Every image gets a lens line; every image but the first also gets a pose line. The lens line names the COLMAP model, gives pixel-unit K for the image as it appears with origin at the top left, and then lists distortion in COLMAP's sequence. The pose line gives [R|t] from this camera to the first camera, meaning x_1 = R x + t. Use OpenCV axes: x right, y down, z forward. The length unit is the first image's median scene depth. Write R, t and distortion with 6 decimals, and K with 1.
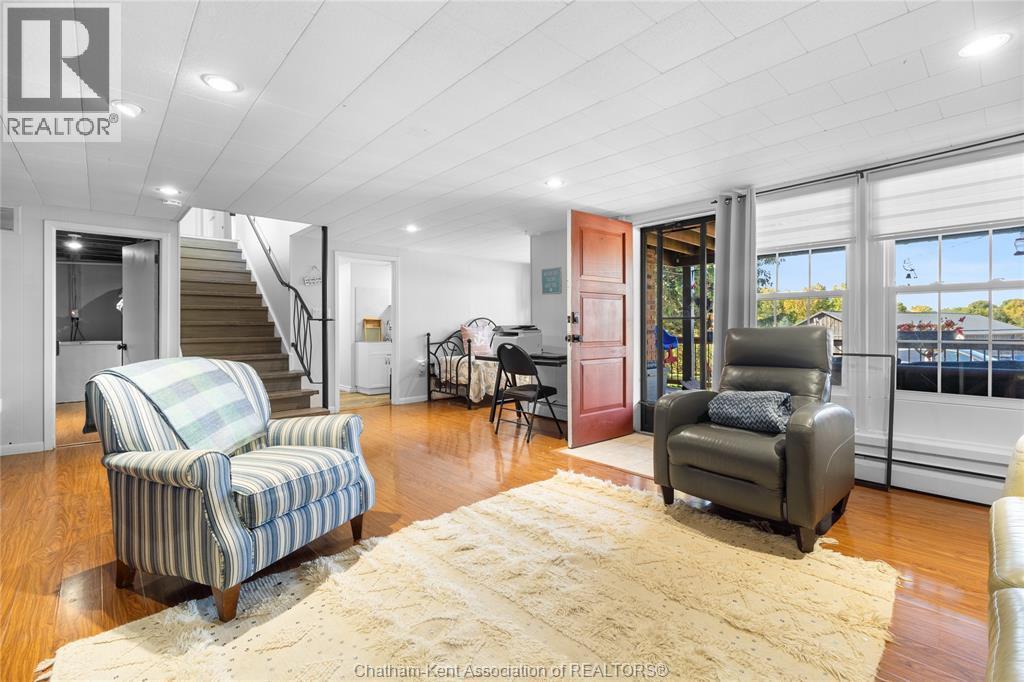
lens RADIAL K [[448.6, 0, 511.7], [0, 448.6, 336.3], [0, 0, 1]] dist [-0.000107, 0.000054]
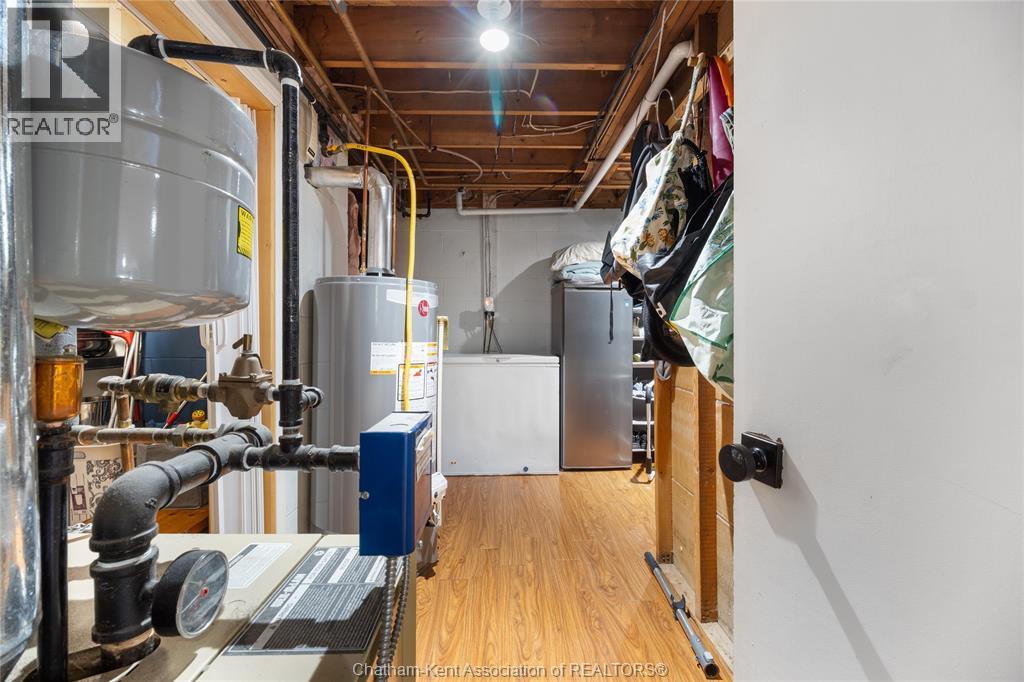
lens RADIAL K [[448.6, 0, 509.7], [0, 448.6, 339.6], [0, 0, 1]] dist [-0.000107, 0.000054]
pose [[0.757565, 0.003665, -0.652749, -0.592060], [-0.006181, 0.999980, -0.001559, -0.006283], [0.652730, 0.005216, 0.757573, 0.596320]]
